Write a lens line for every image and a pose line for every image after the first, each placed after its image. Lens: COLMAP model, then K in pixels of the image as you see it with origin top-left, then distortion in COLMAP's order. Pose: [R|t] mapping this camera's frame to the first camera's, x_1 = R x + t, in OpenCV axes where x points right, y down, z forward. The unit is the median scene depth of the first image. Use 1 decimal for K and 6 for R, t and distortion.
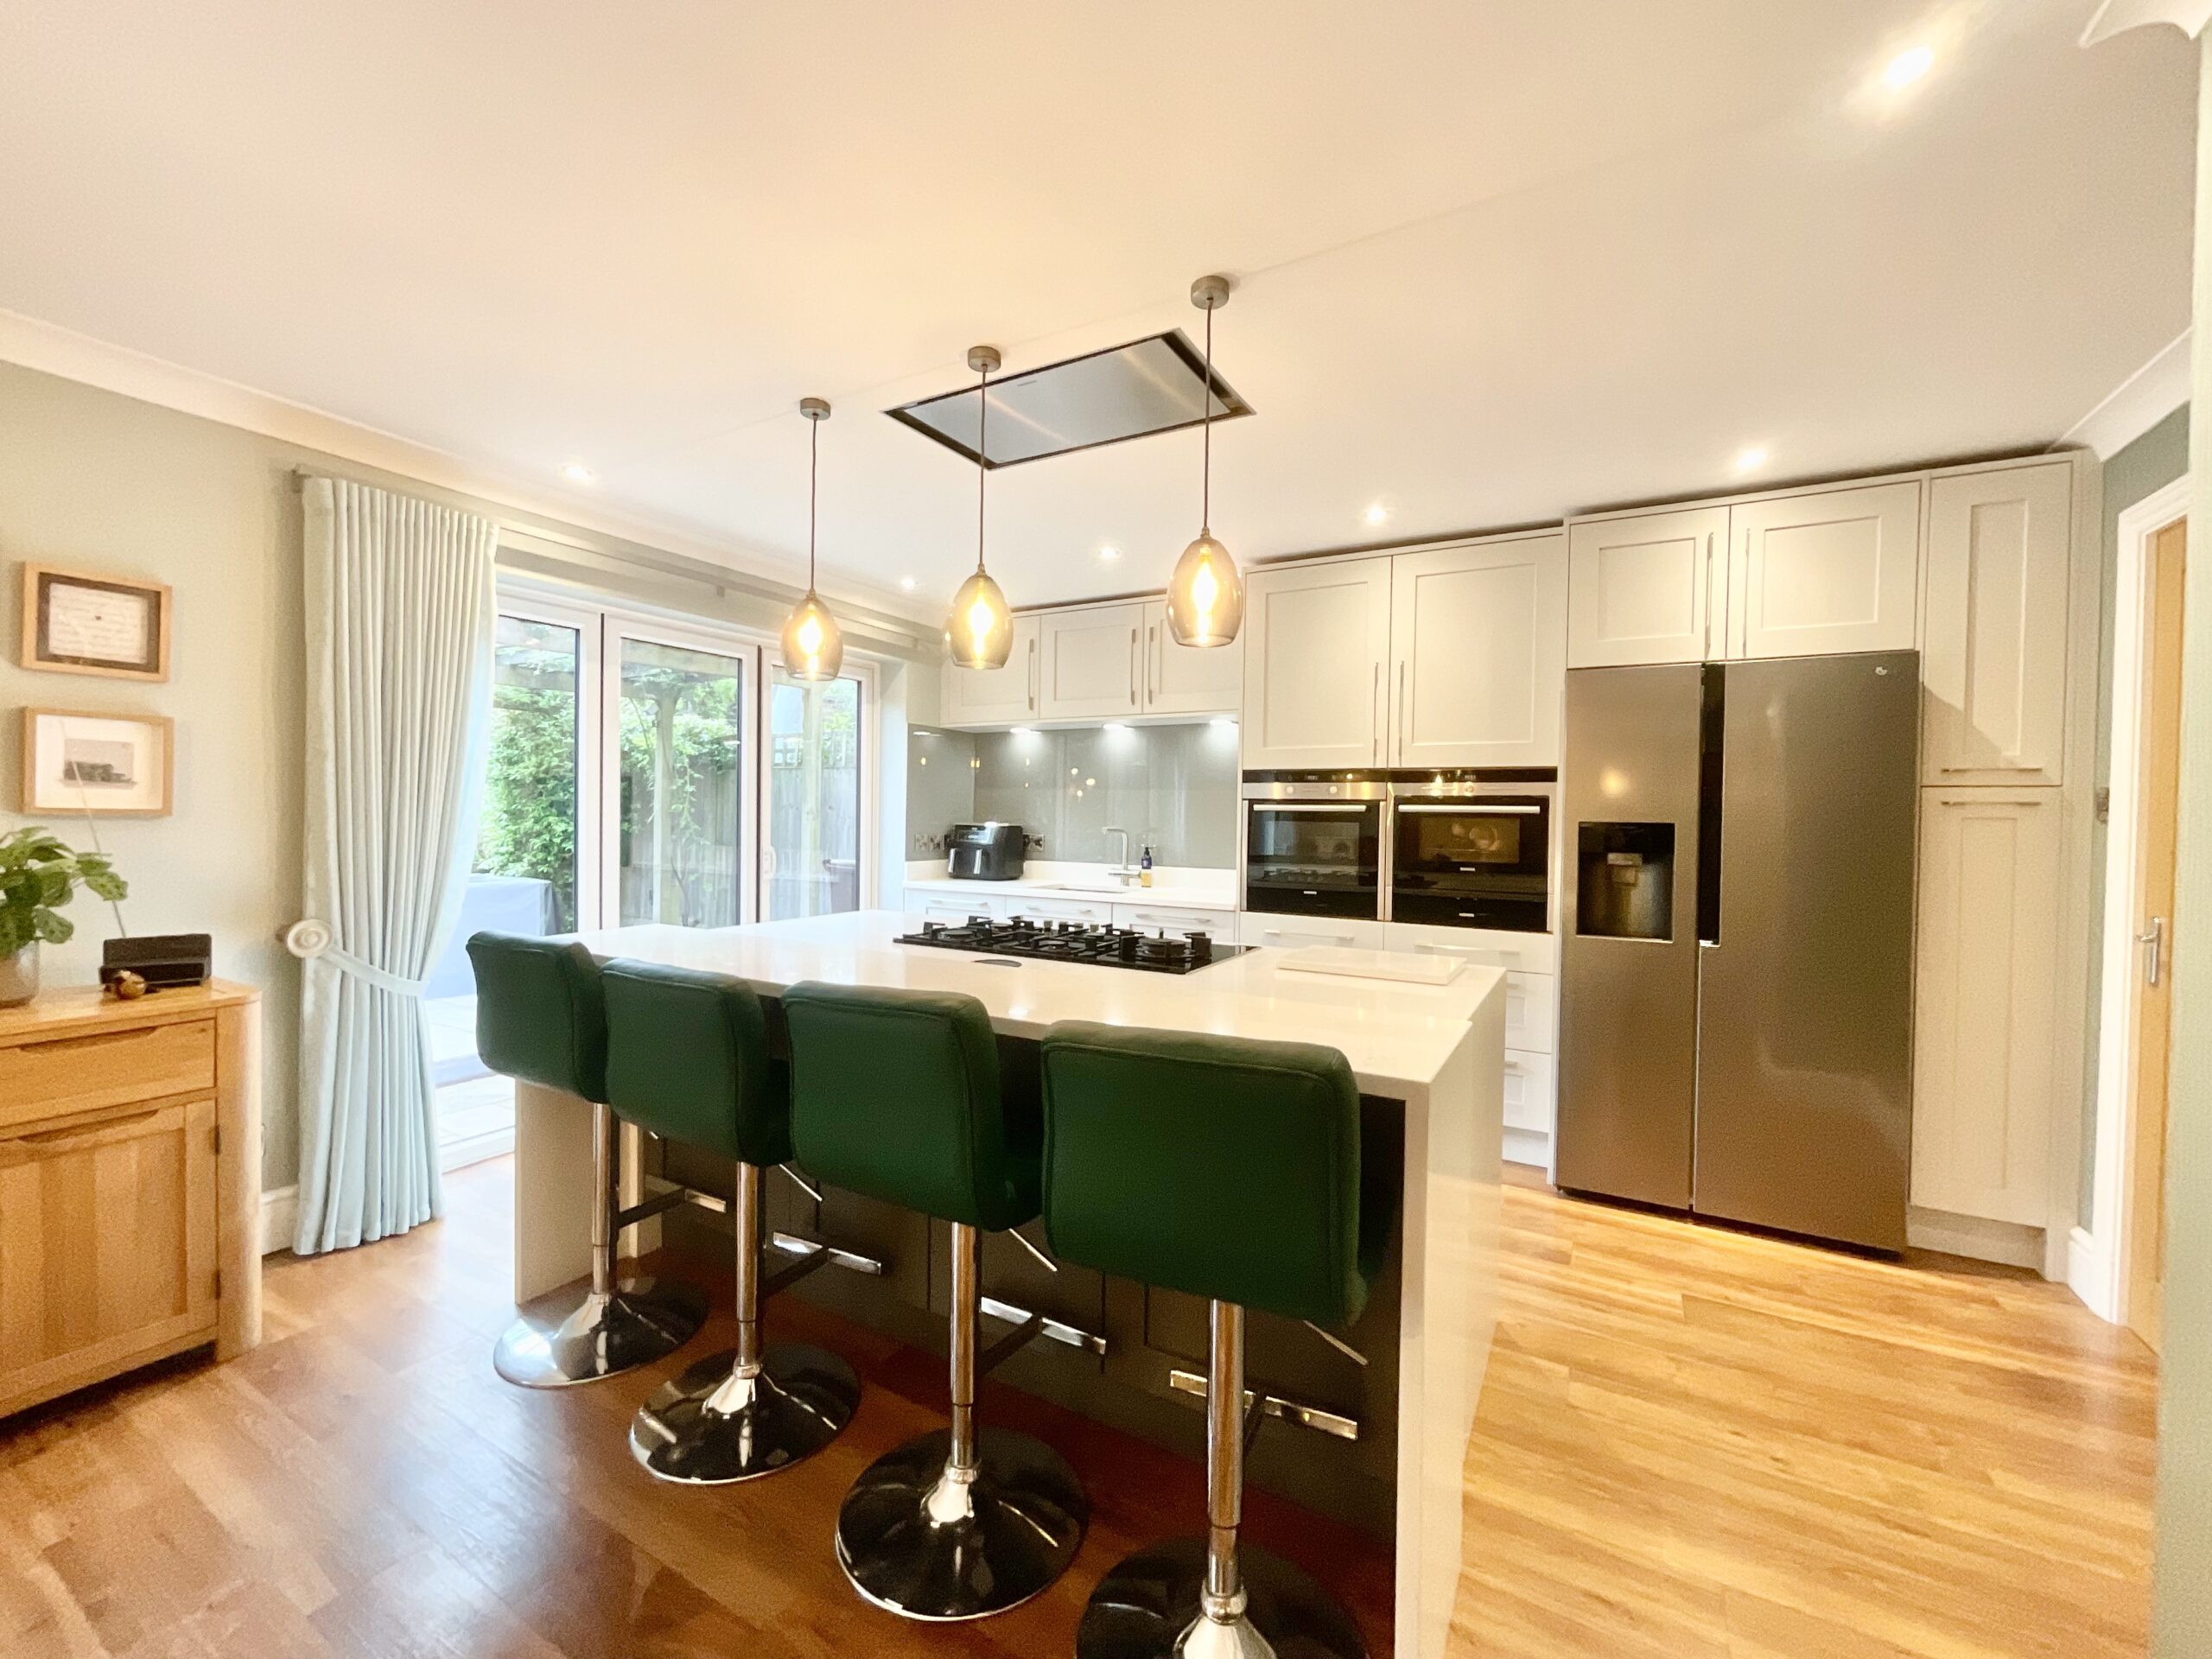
lens RADIAL K [[899.4, 0, 1099.9], [0, 899.4, 833.0], [0, 0, 1]] dist [-0.001650, 0.000131]
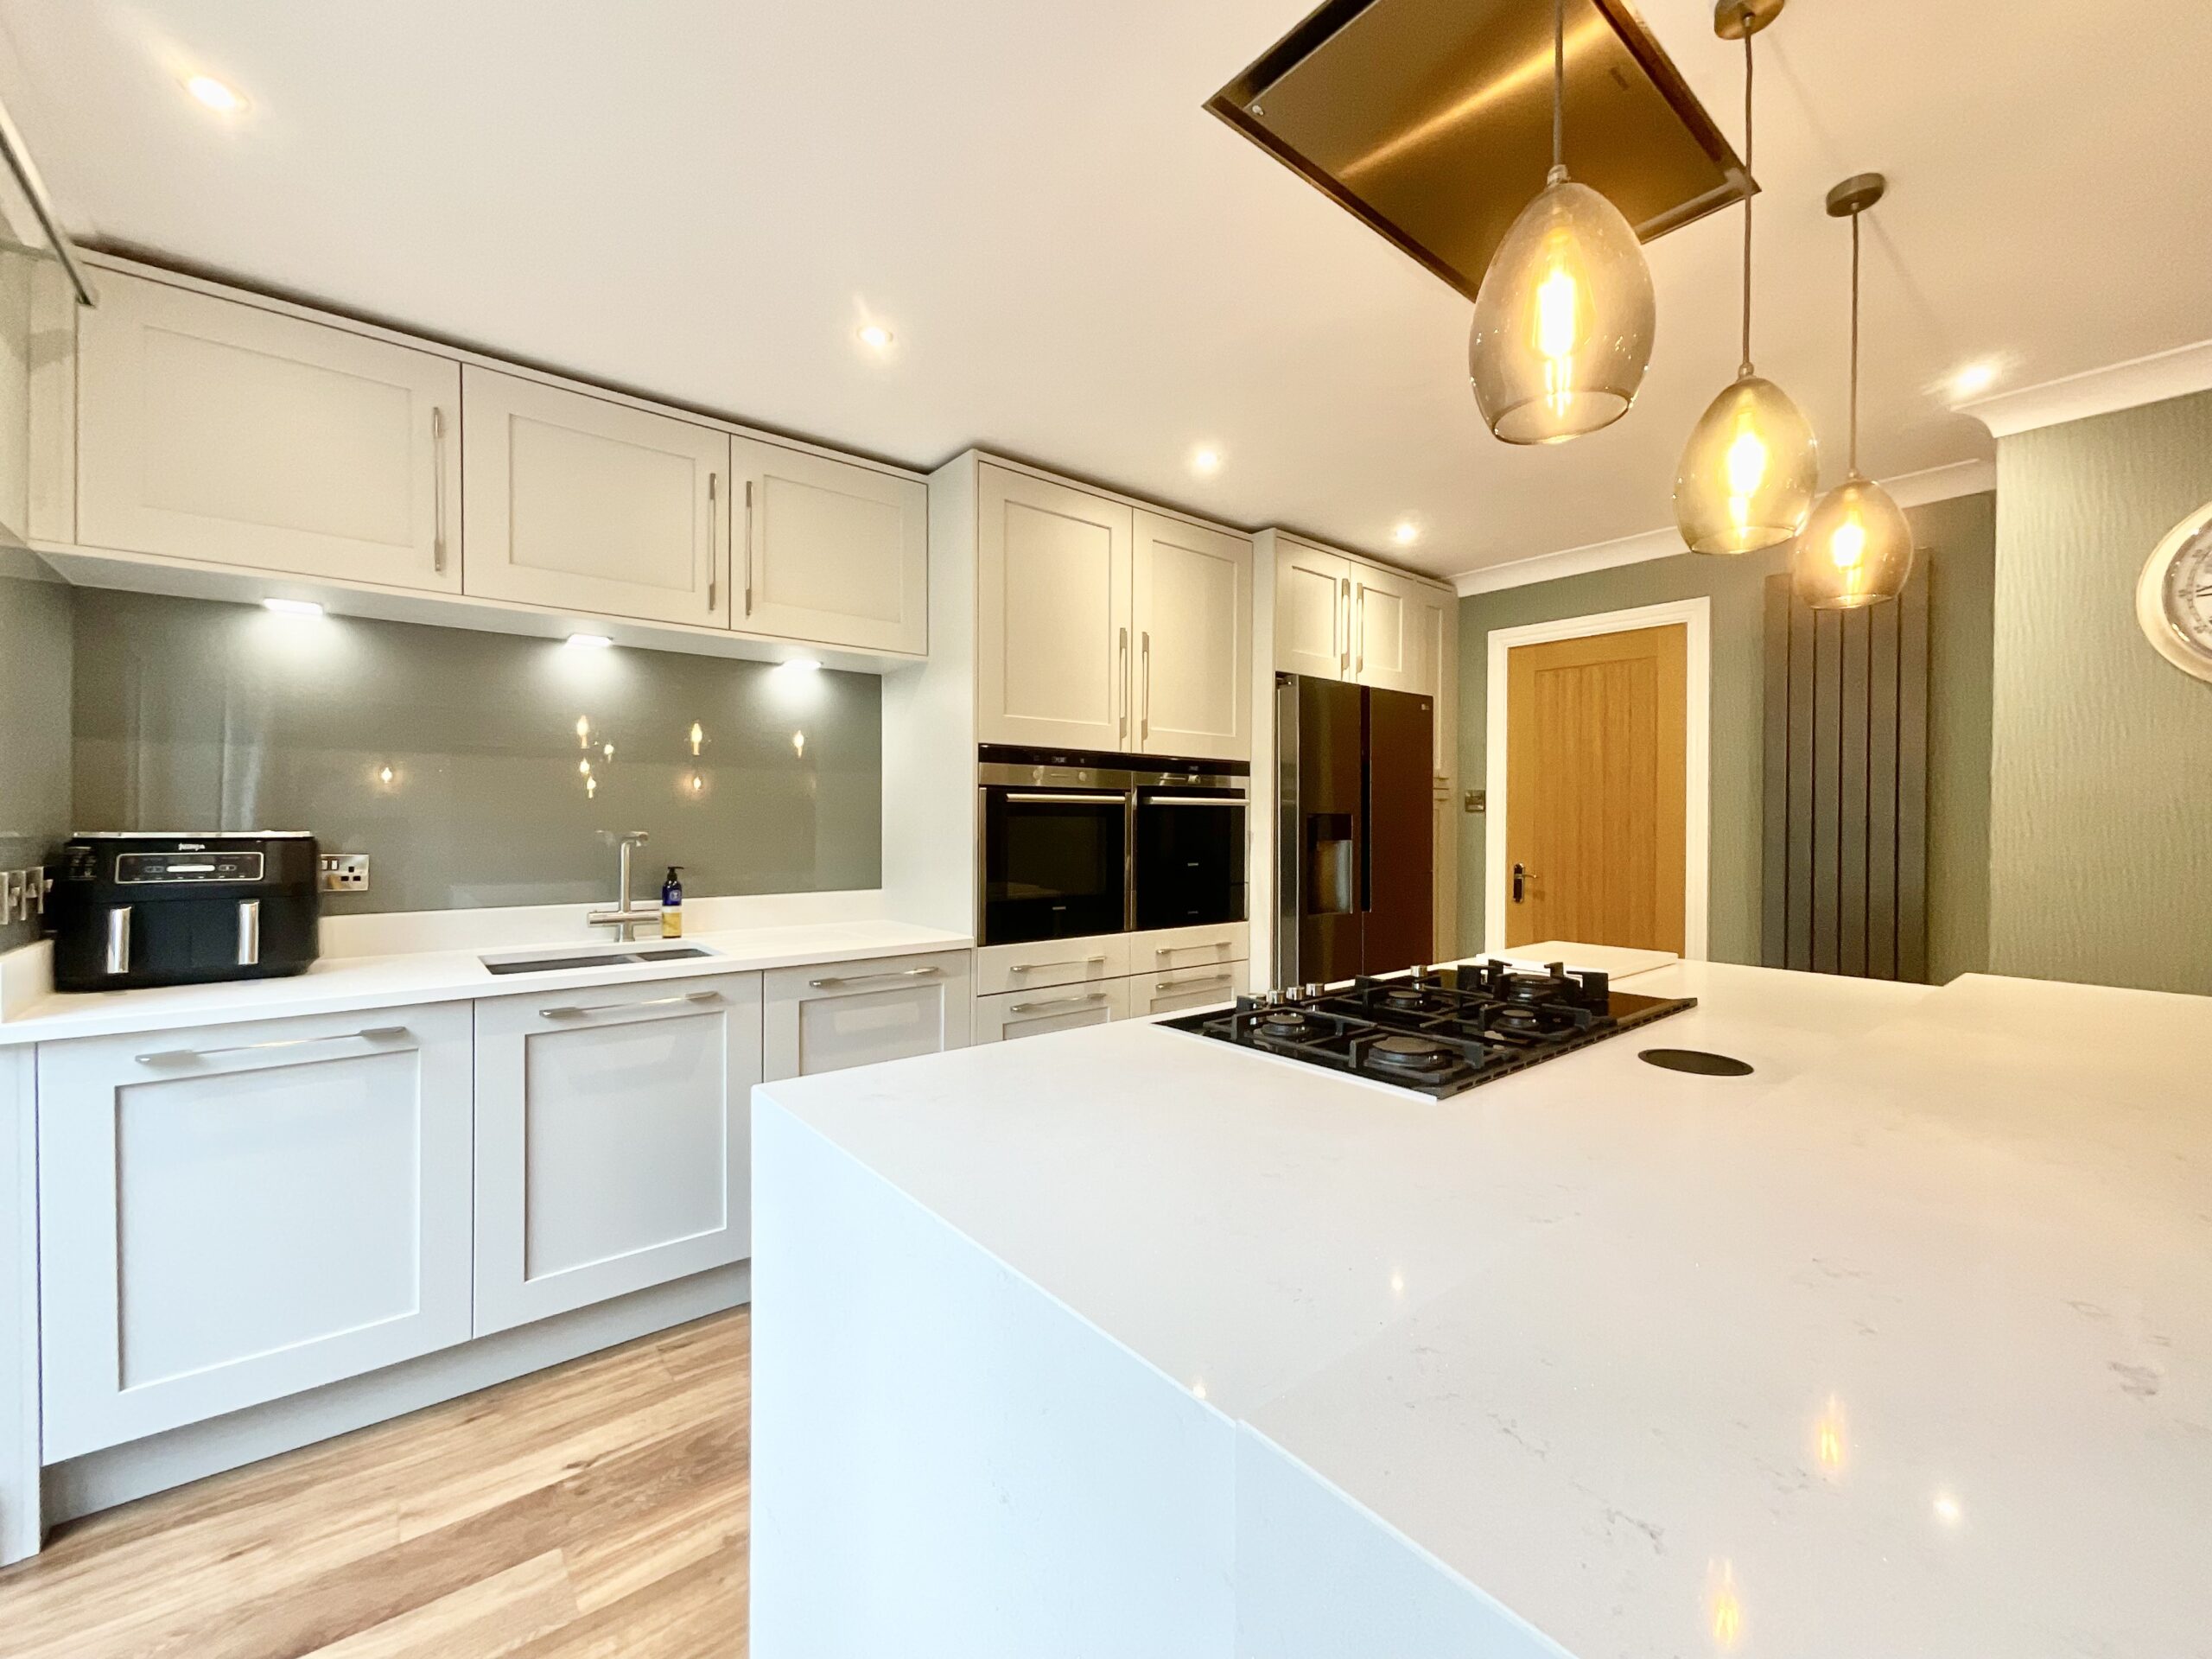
lens RADIAL K [[899.4, 0, 1104.9], [0, 899.4, 827.5], [0, 0, 1]] dist [-0.001650, 0.000131]
pose [[0.352901, -0.020848, 0.935429, -0.605031], [0.022412, 0.999653, 0.013824, -0.016566], [-0.935392, 0.016086, 0.353246, 0.877408]]
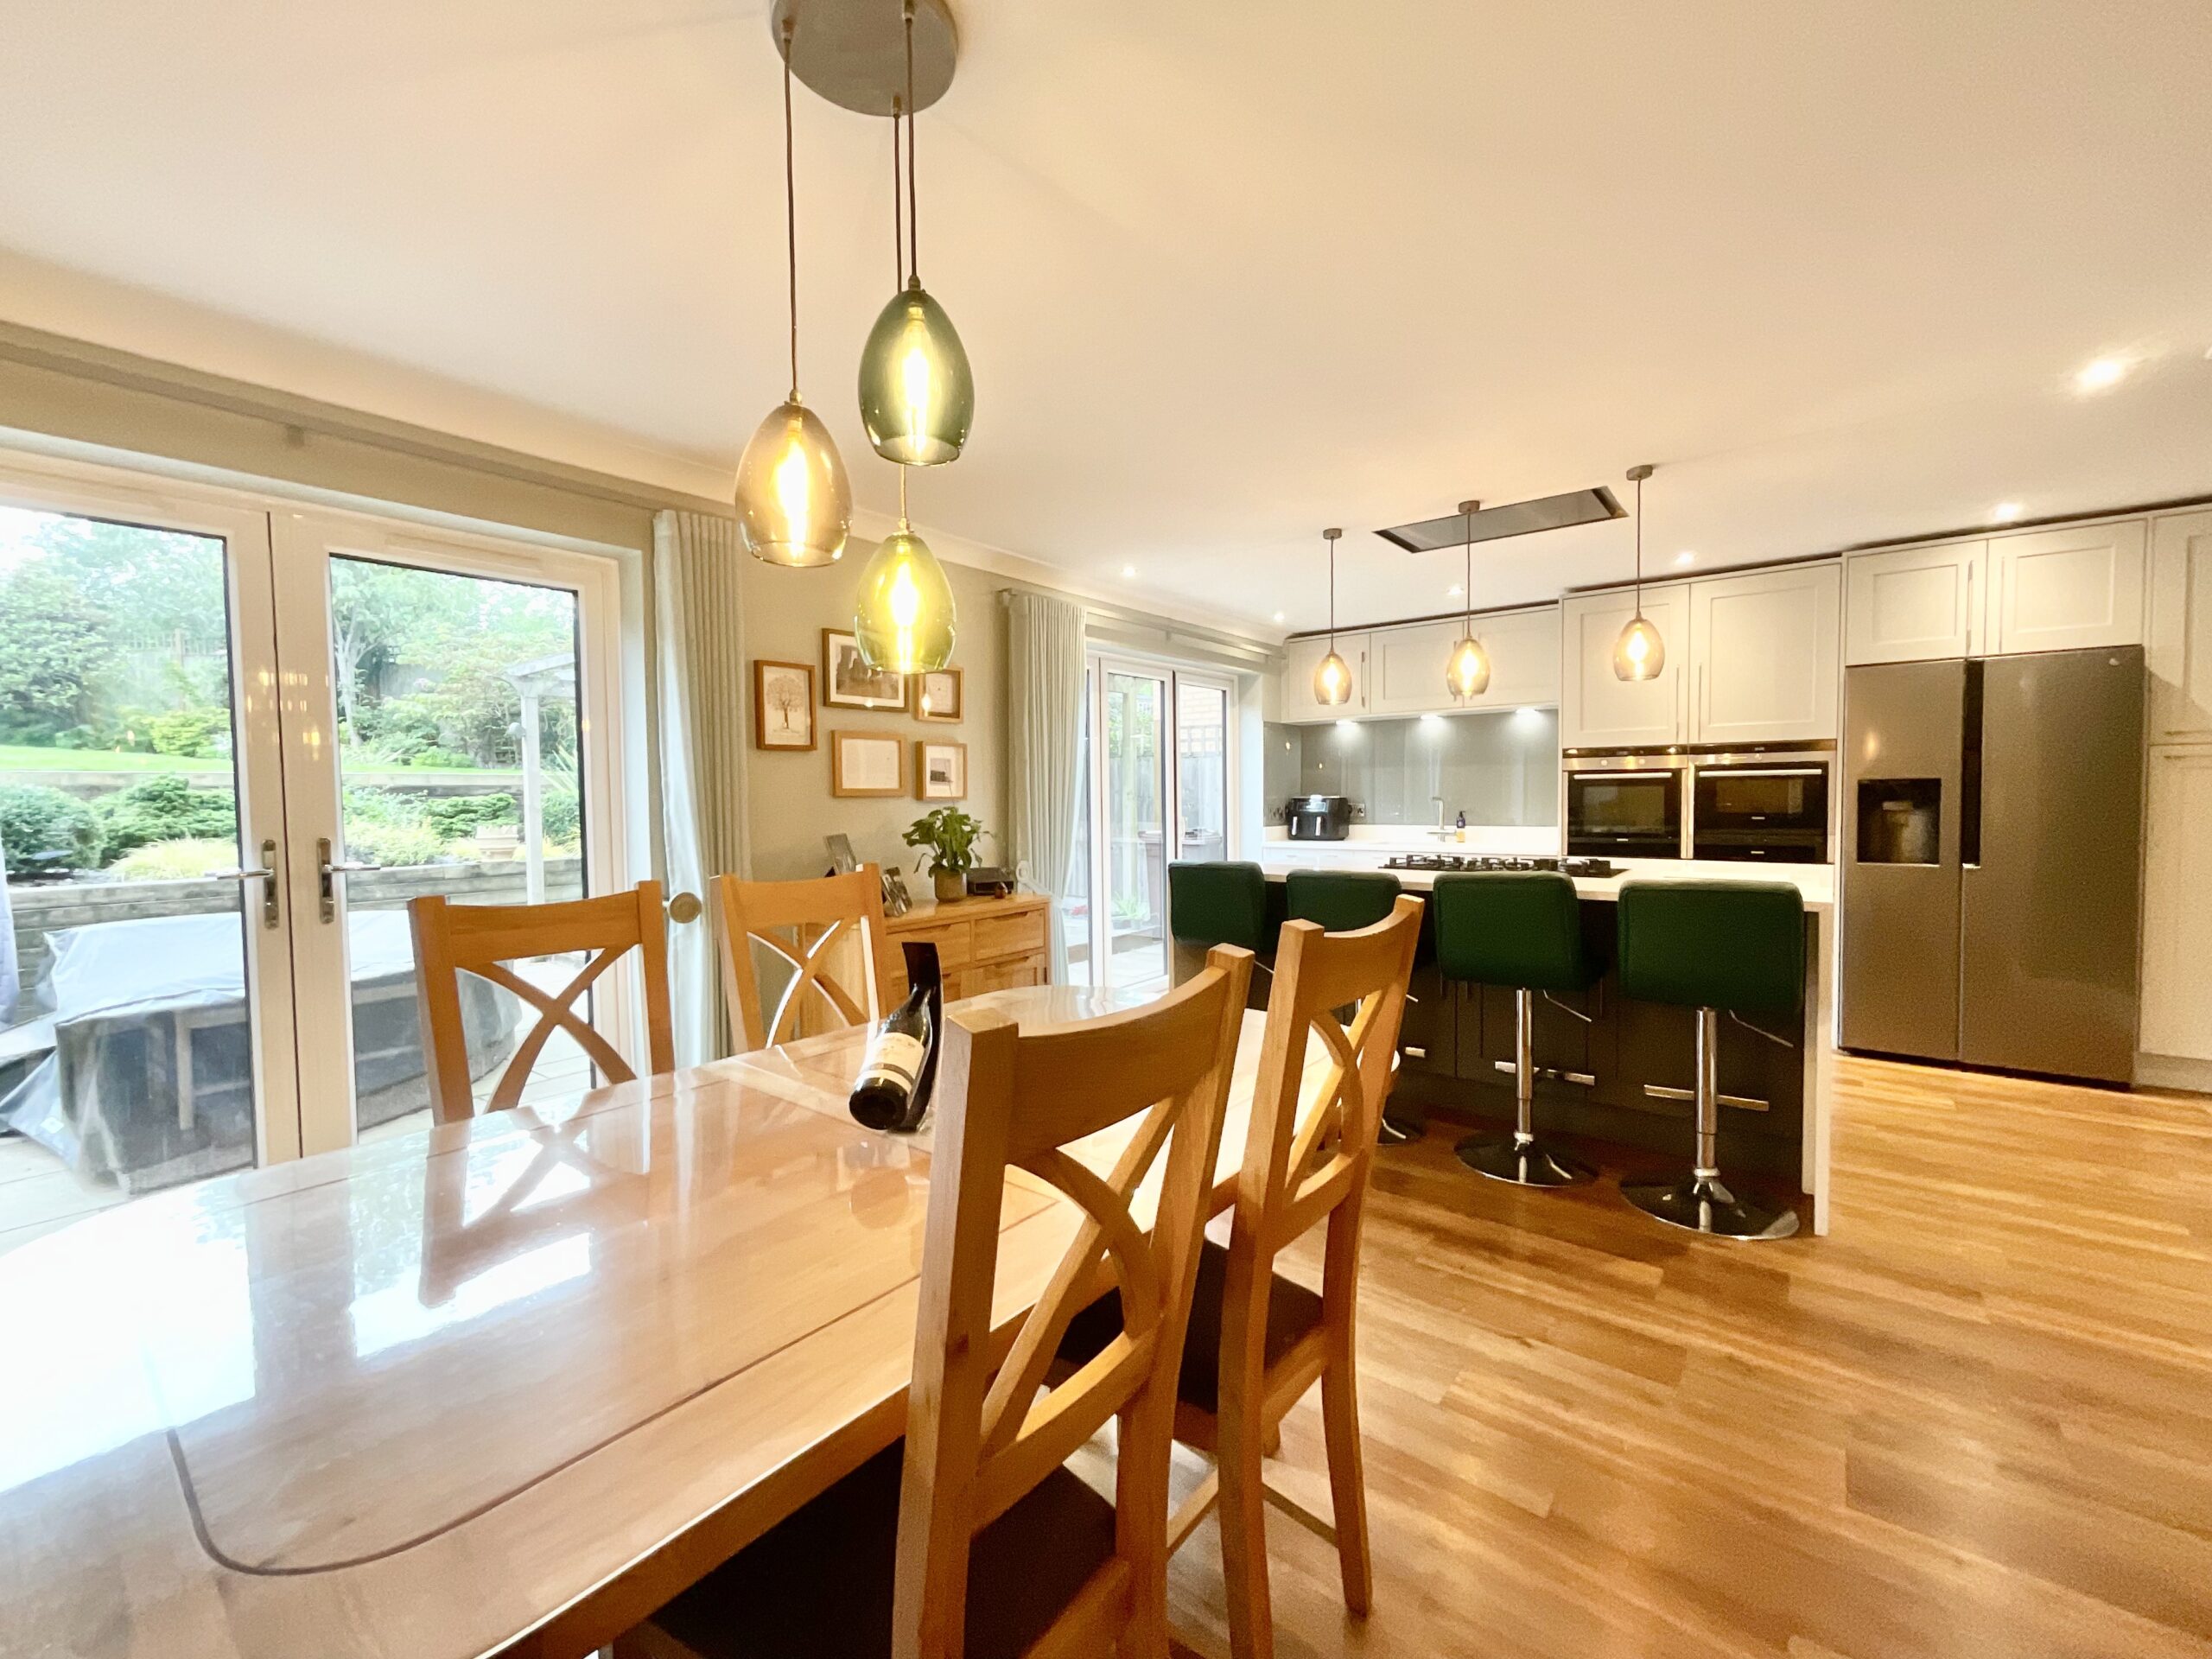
lens RADIAL K [[899.4, 0, 1097.8], [0, 899.4, 832.6], [0, 0, 1]] dist [-0.001650, 0.000131]
pose [[0.986950, -0.021390, -0.159602, -0.404397], [0.024880, 0.999492, 0.019899, 0.012770], [0.159095, -0.023610, 0.986981, -0.545574]]
